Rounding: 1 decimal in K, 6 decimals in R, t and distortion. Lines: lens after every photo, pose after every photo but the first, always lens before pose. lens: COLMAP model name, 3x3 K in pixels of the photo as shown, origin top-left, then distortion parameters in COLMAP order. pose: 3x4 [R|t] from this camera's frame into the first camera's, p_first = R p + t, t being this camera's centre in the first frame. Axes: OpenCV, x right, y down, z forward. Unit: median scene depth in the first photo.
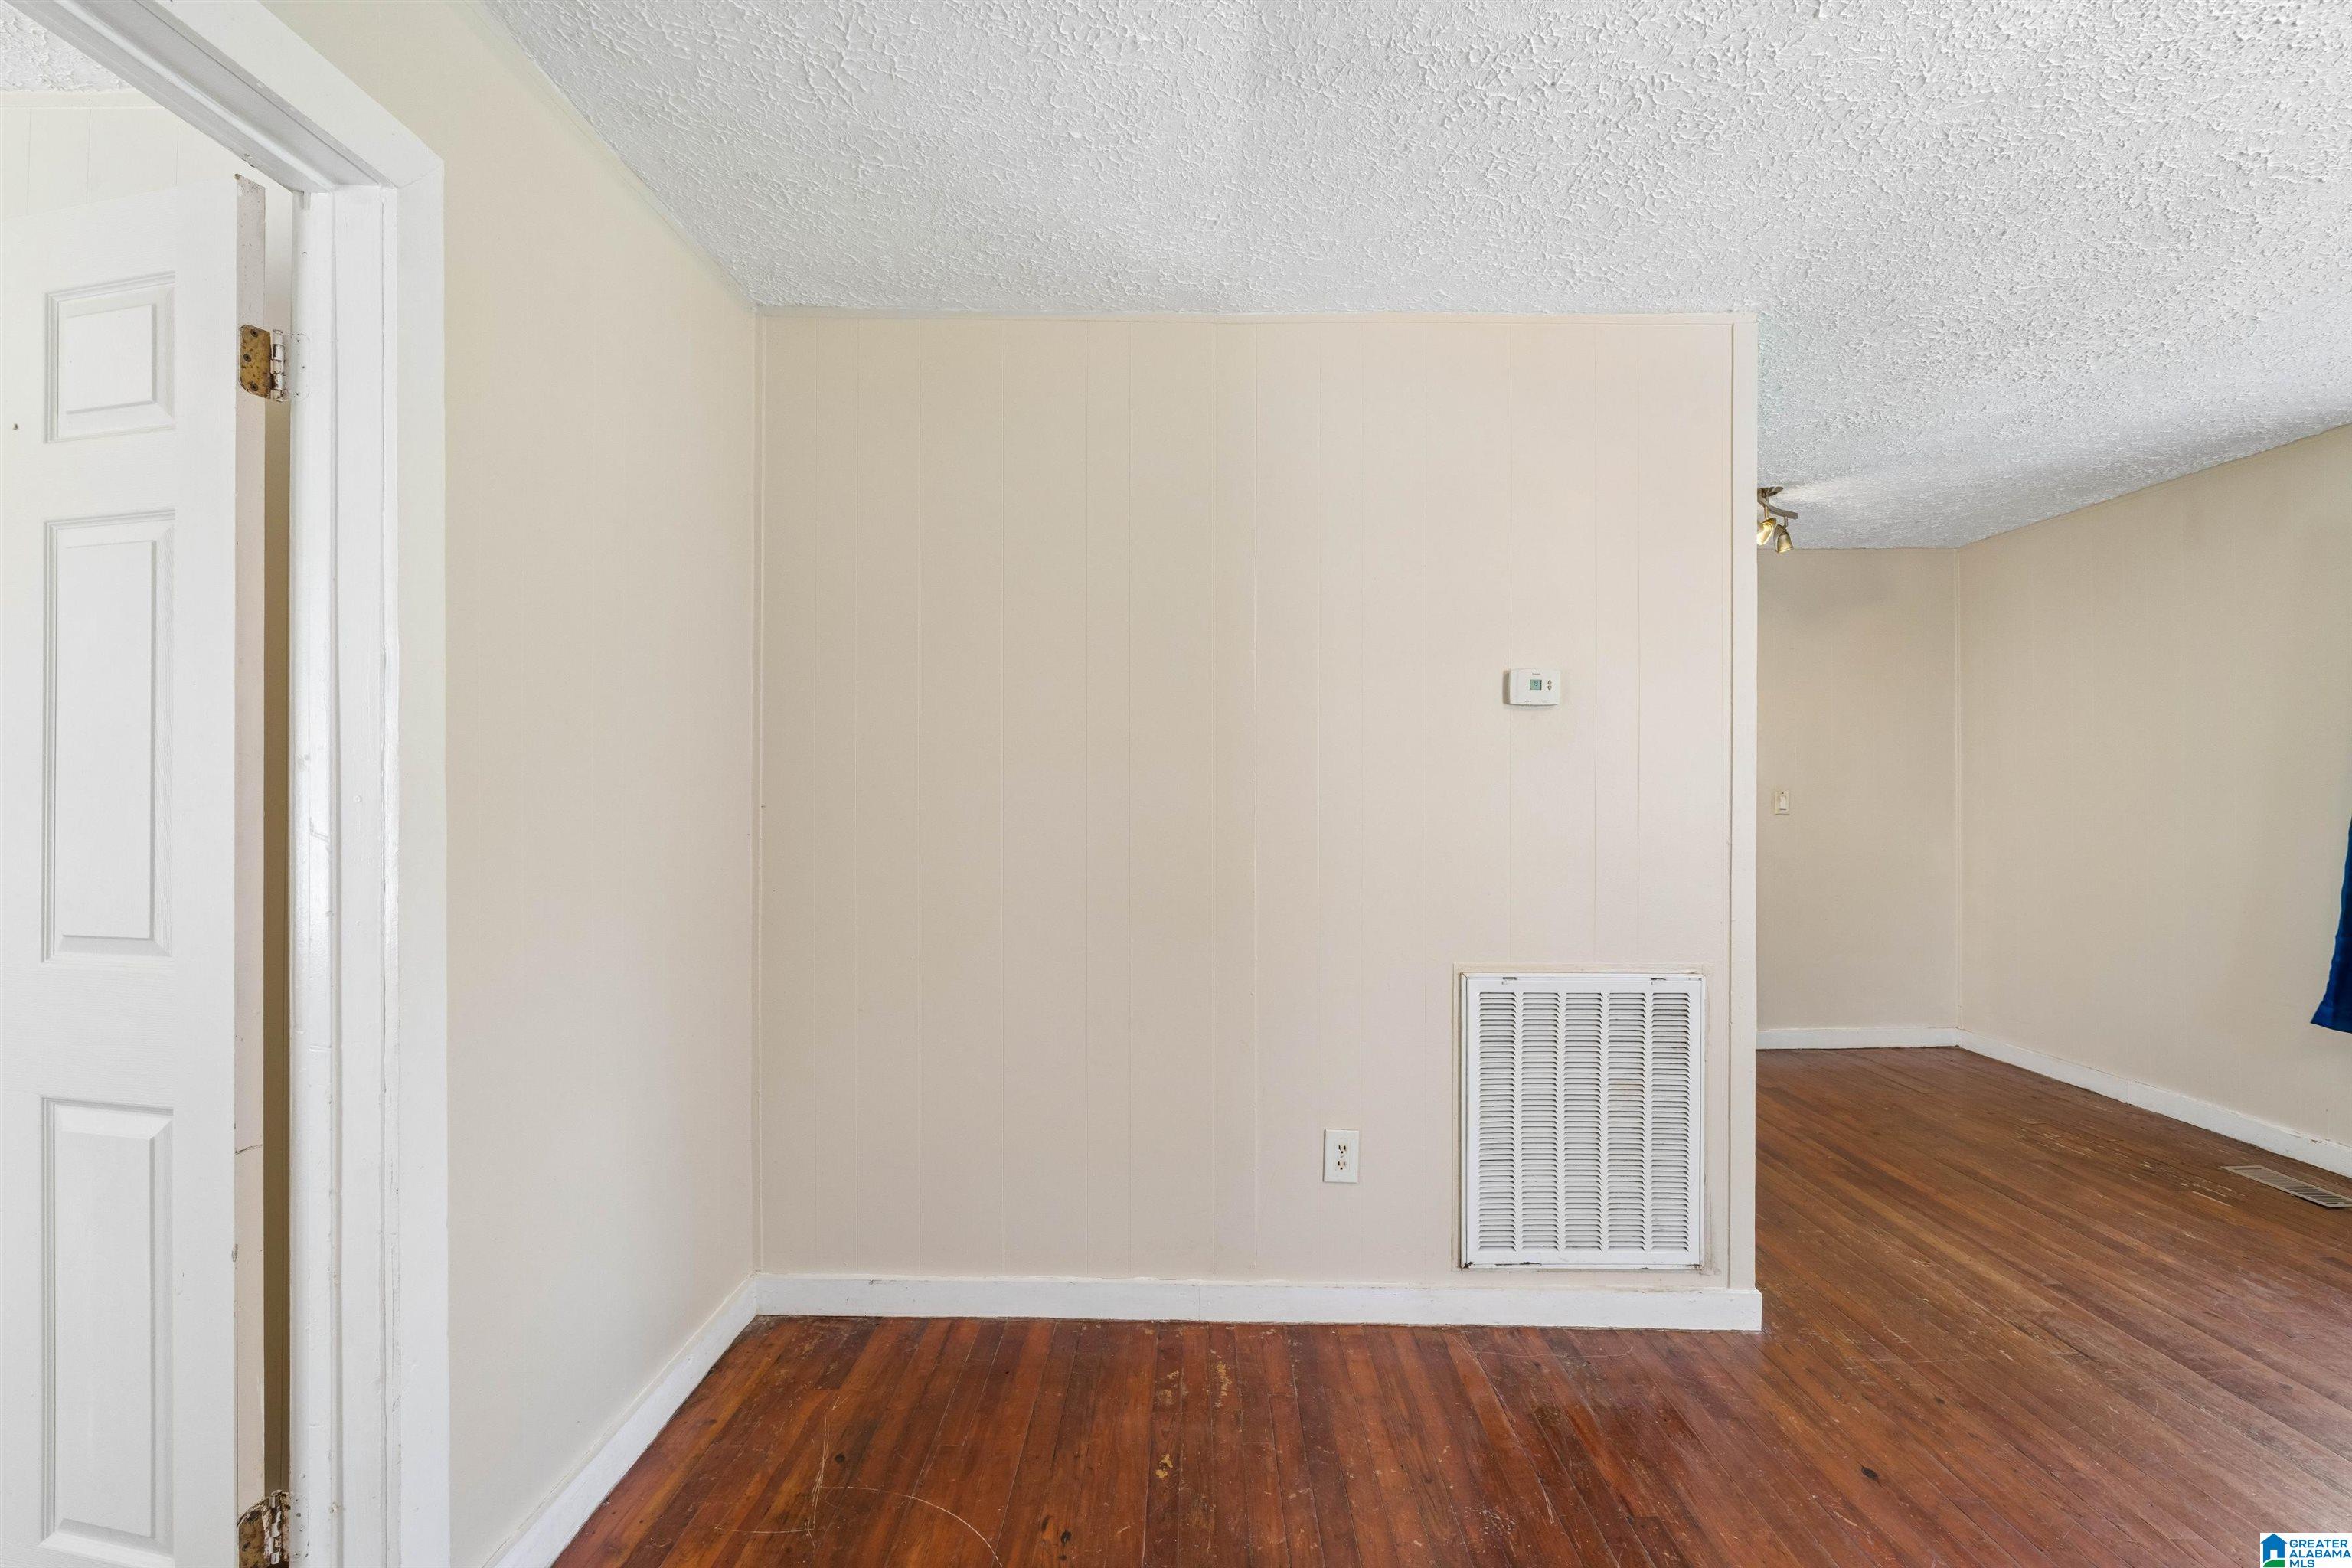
lens RADIAL K [[1058.7, 0, 1176.0], [0, 1058.7, 784.0], [0, 0, 1]] dist [-0.002968, 0.001379]
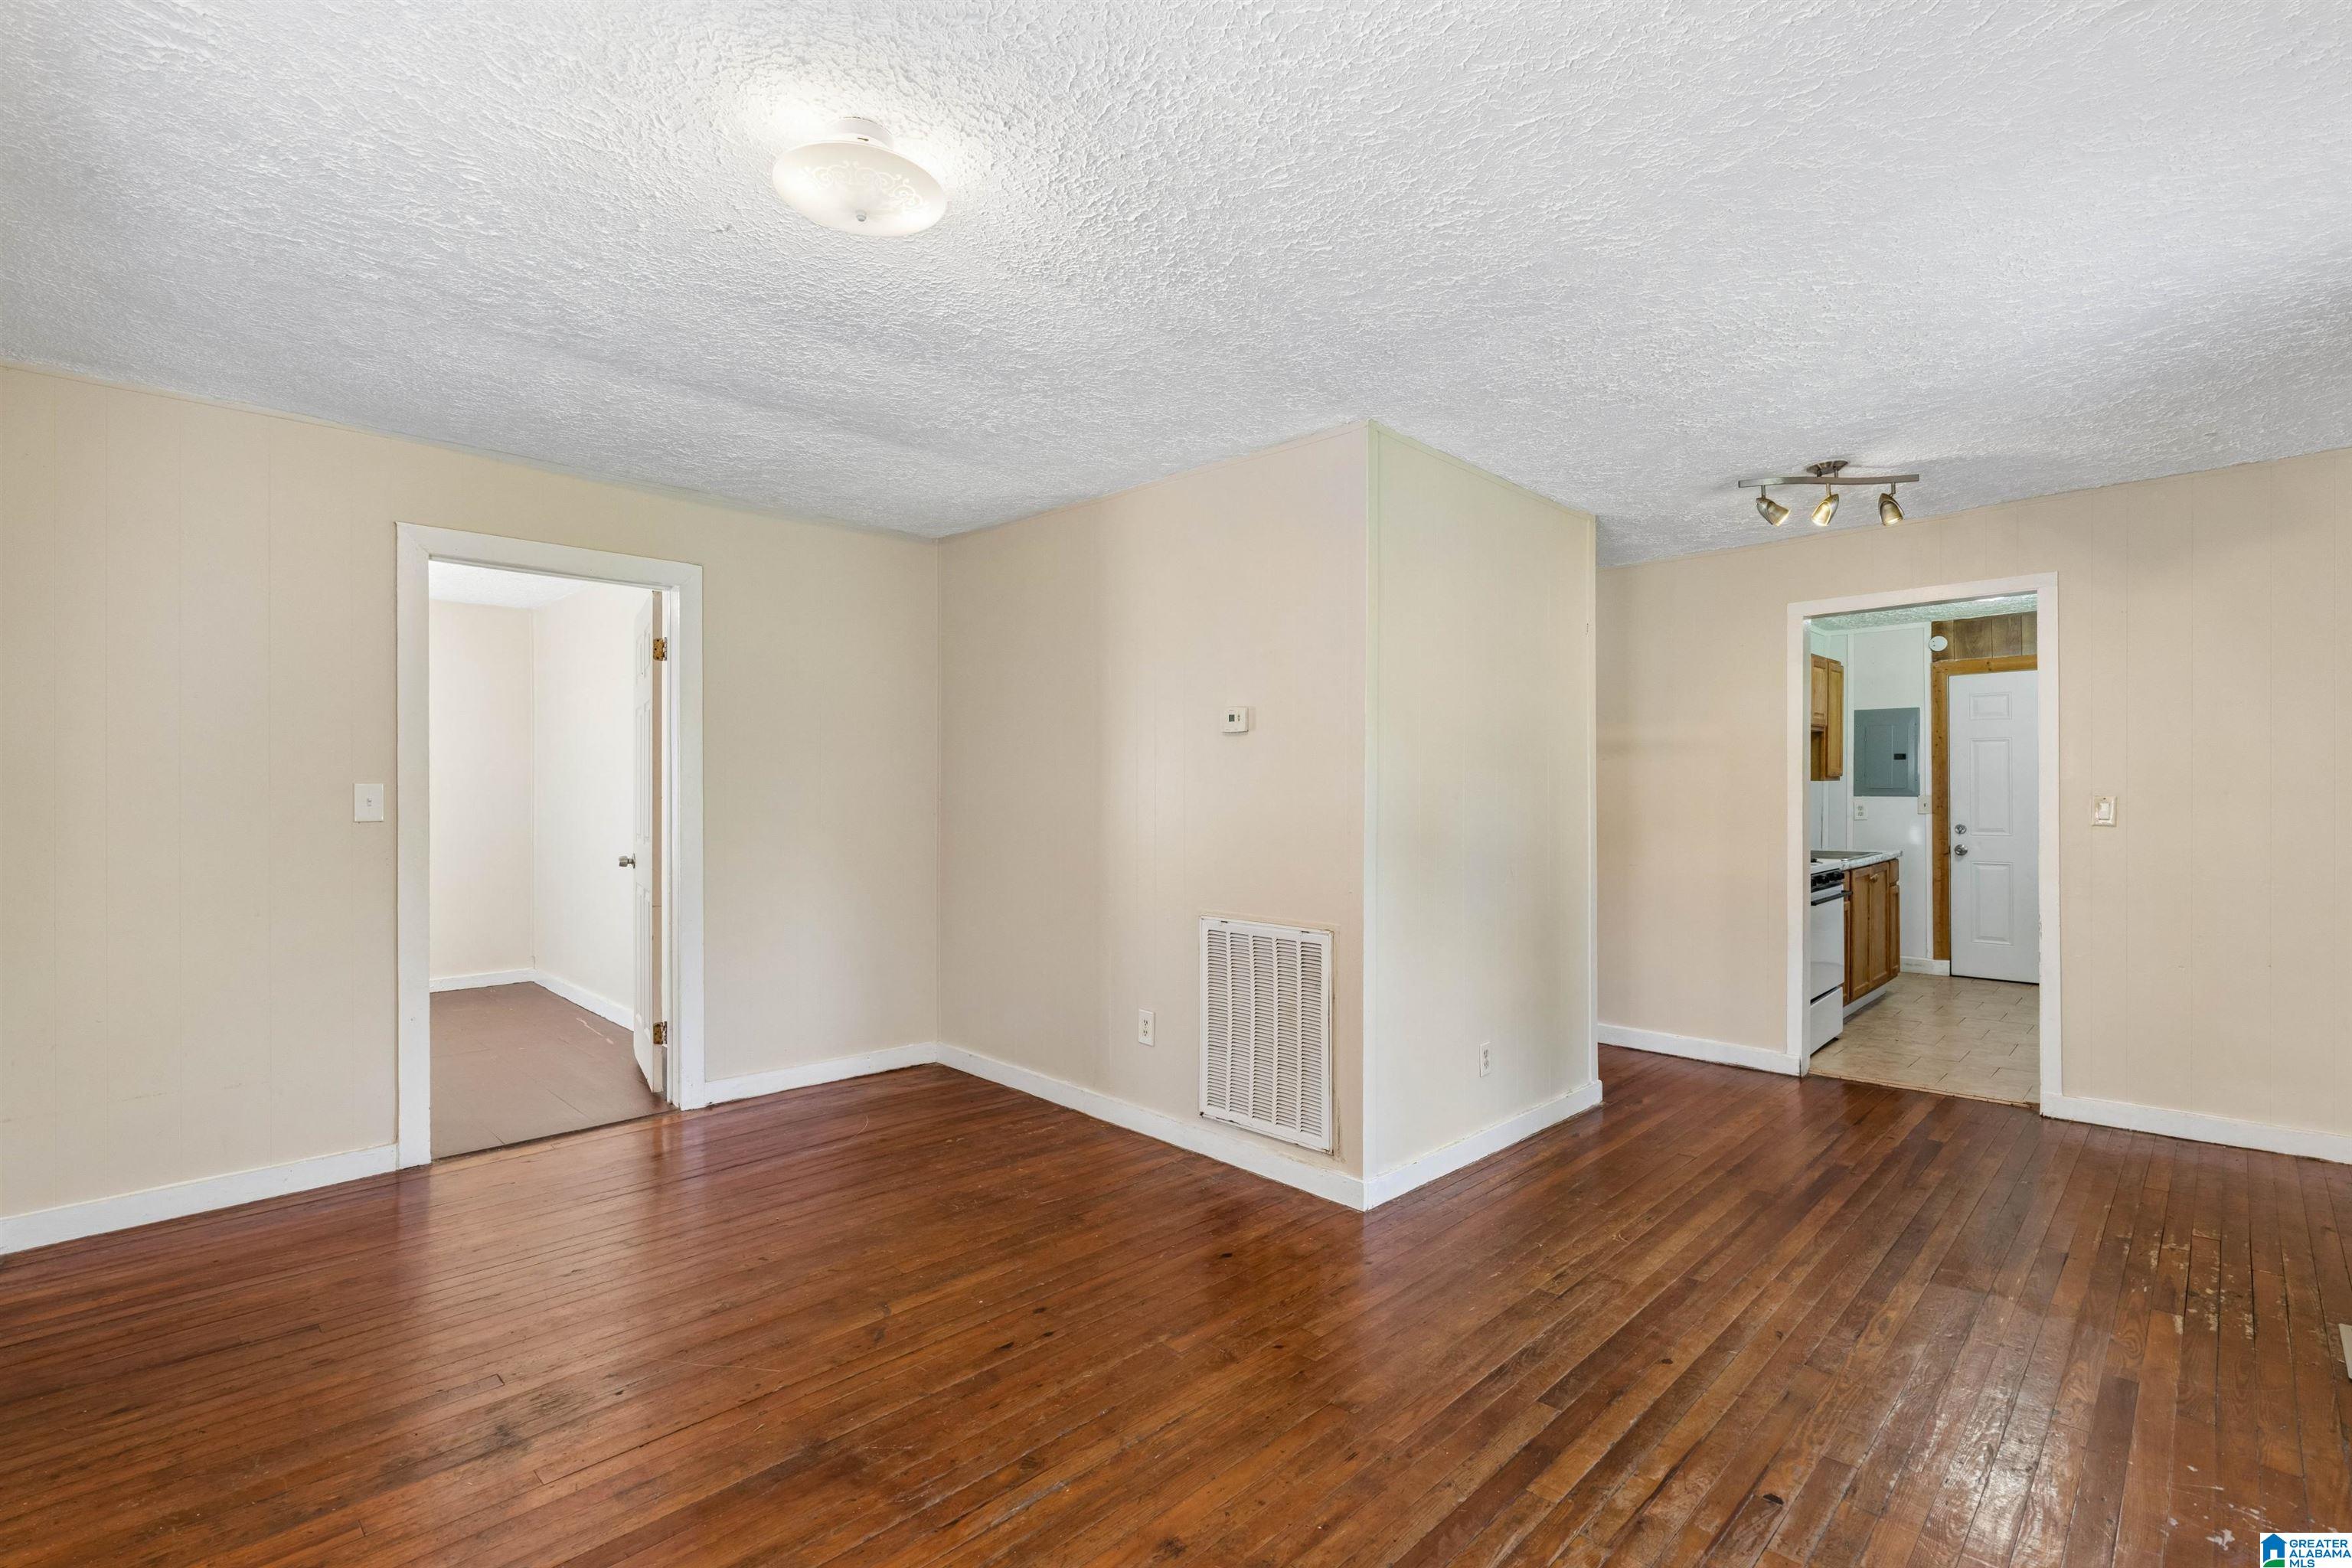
lens RADIAL K [[1061.6, 0, 1176.0], [0, 1061.6, 784.0], [0, 0, 1]] dist [-0.001452, 0.001483]
pose [[0.716971, -0.002492, -0.697099, 1.288824], [0.001391, 0.999997, -0.002145, -0.001695], [0.697102, 0.000568, 0.716972, -0.086702]]
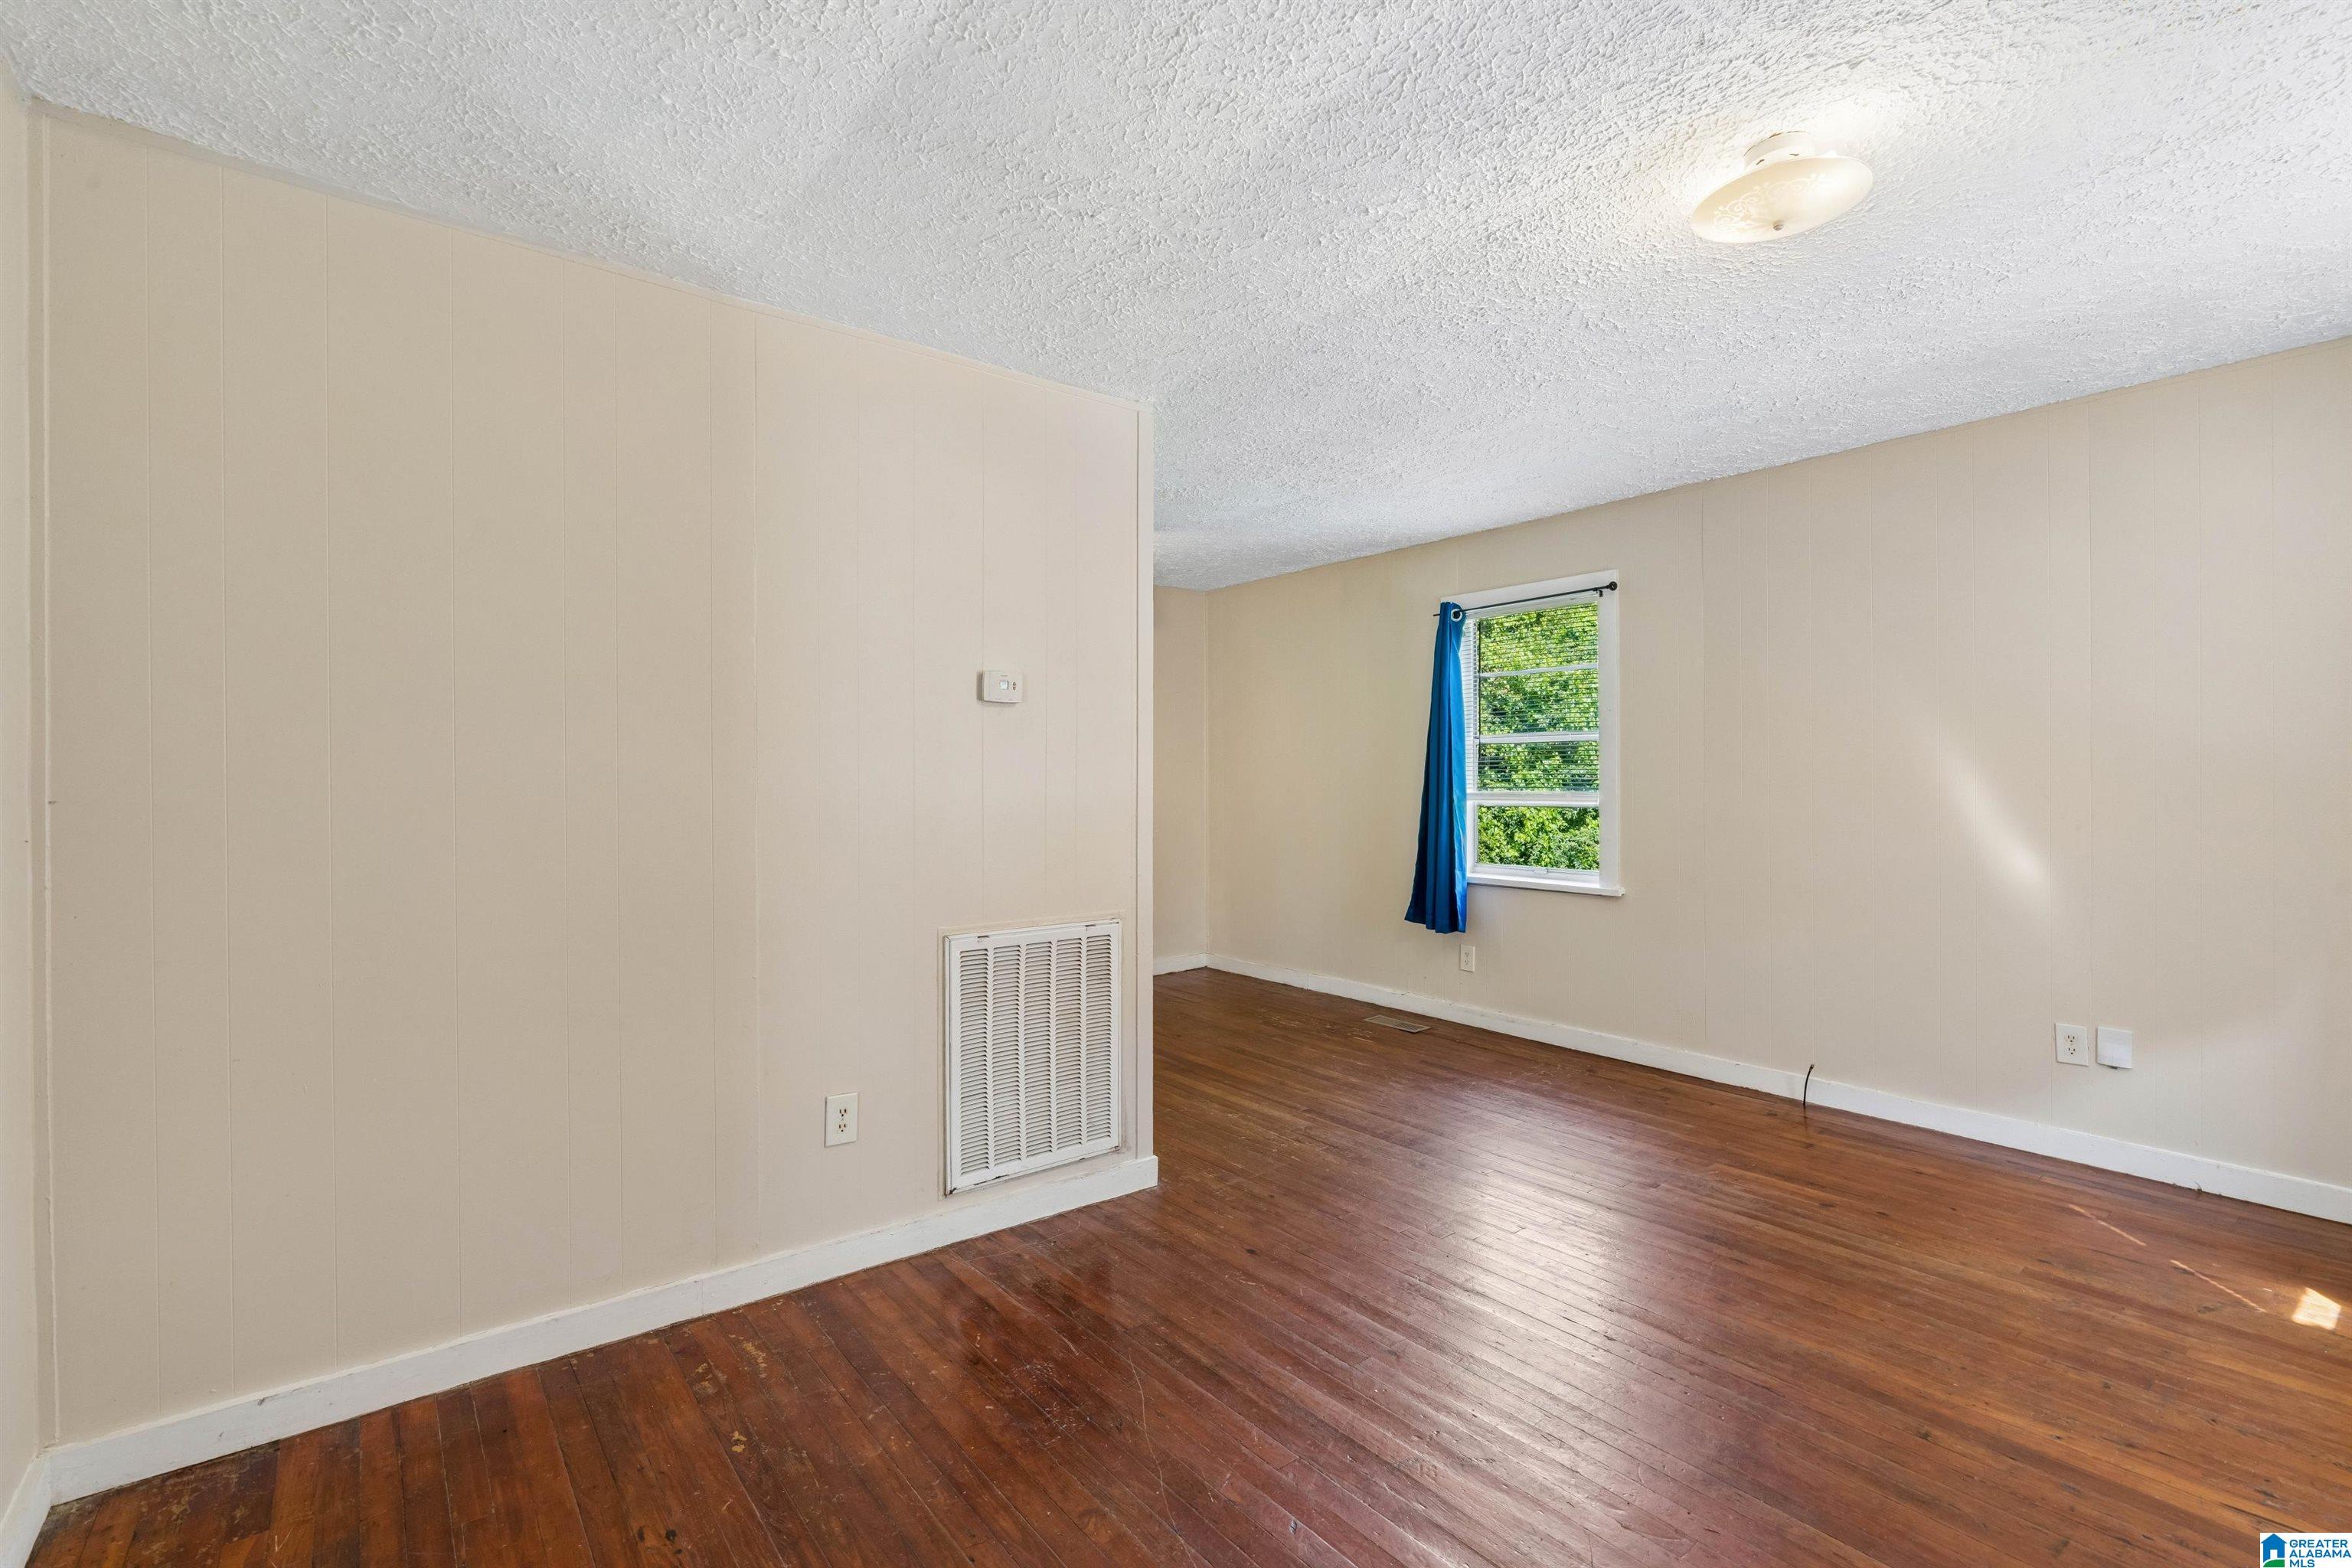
lens RADIAL K [[1061.6, 0, 1176.0], [0, 1061.6, 784.0], [0, 0, 1]] dist [-0.001452, 0.001483]
pose [[0.782141, -0.009788, 0.623025, -0.244962], [0.002441, 0.999917, 0.012645, 0.001695], [-0.623097, -0.008369, 0.782100, -0.041921]]
